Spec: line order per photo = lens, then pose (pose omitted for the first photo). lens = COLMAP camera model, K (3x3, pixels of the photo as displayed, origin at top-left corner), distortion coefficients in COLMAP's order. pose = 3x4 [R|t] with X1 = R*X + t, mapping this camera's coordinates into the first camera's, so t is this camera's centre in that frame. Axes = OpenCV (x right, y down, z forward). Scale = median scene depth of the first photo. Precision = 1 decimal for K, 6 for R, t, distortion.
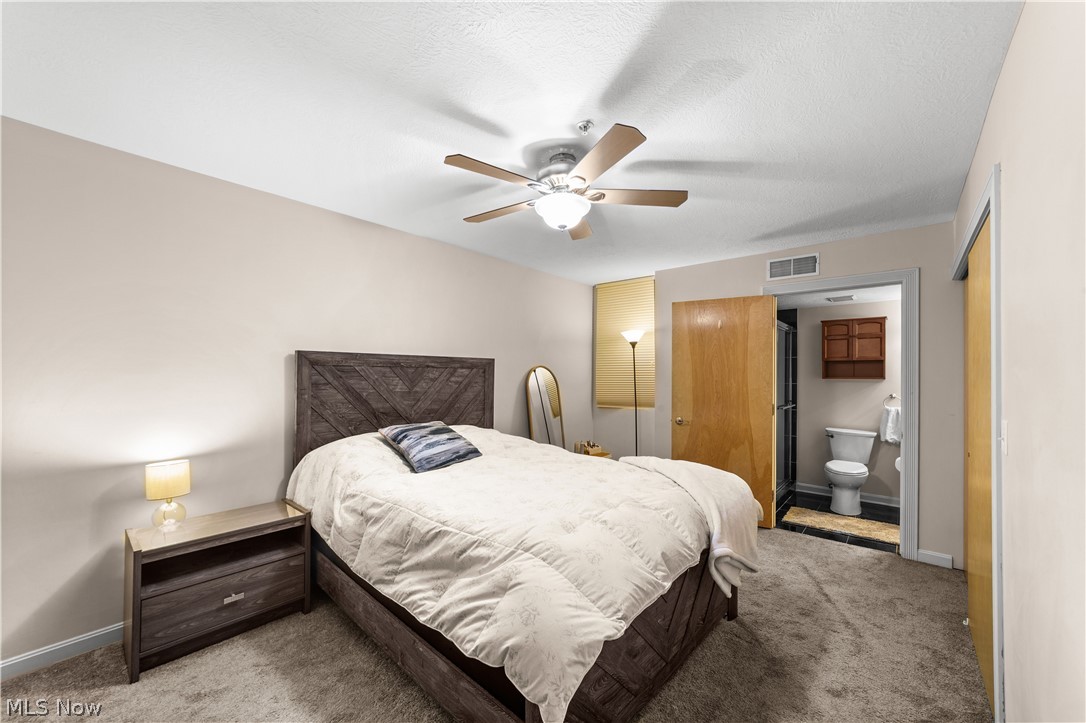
lens RADIAL K [[415.8, 0, 535.6], [0, 415.8, 371.6], [0, 0, 1]] dist [-0.014790, 0.006411]
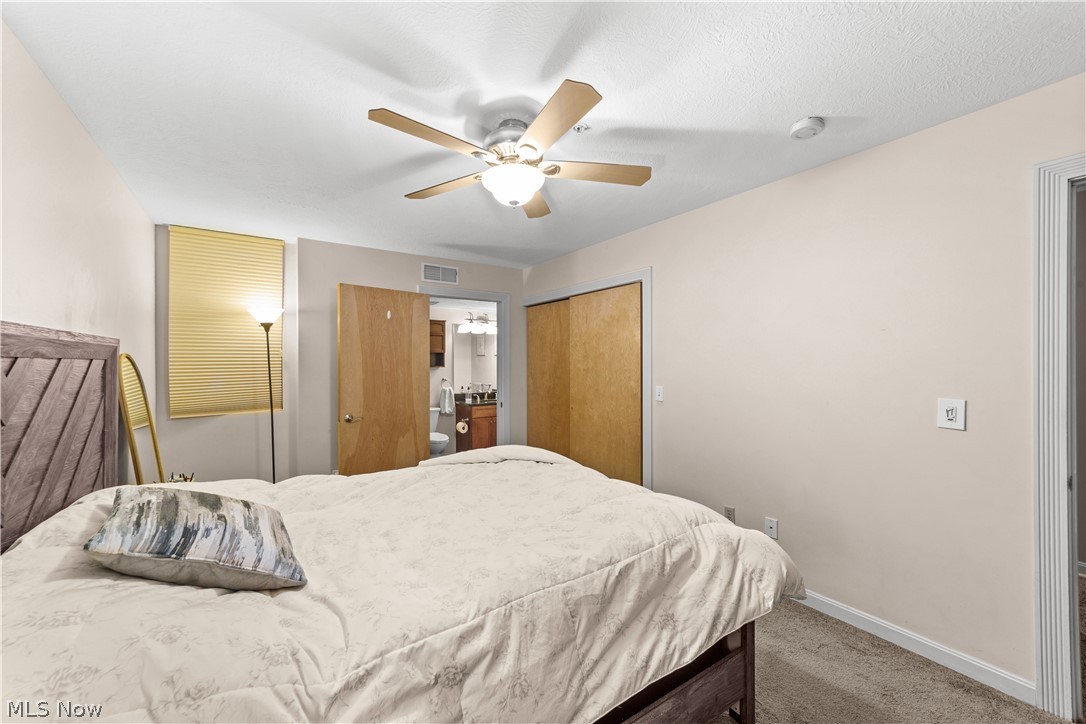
lens RADIAL K [[415.8, 0, 545.3], [0, 415.8, 363.5], [0, 0, 1]] dist [-0.014790, 0.006411]
pose [[0.236902, -0.008132, 0.971499, -0.431894], [-0.002546, 0.999956, 0.008992, -0.007531], [-0.971530, -0.004603, 0.236871, 0.400848]]
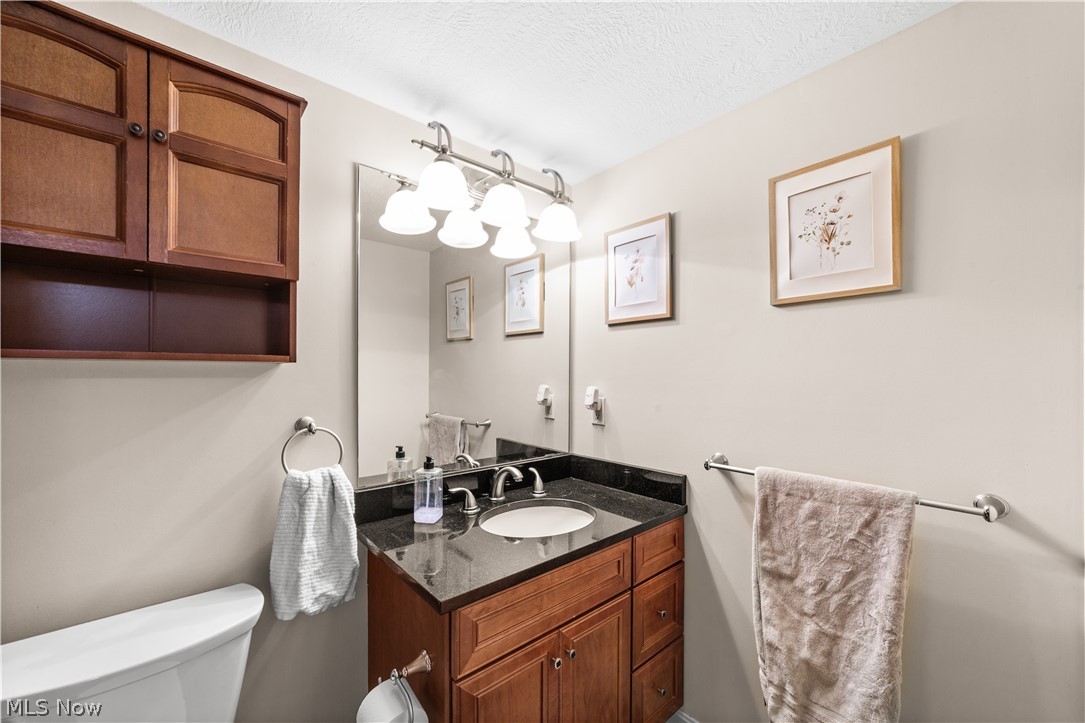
lens RADIAL K [[415.4, 0, 539.9], [0, 415.4, 365.4], [0, 0, 1]] dist [-0.014790, 0.006411]
pose [[0.118565, -0.002066, 0.992944, 0.693610], [-0.009275, 0.999952, 0.003189, 0.020864], [-0.992903, -0.009587, 0.118540, 0.921763]]
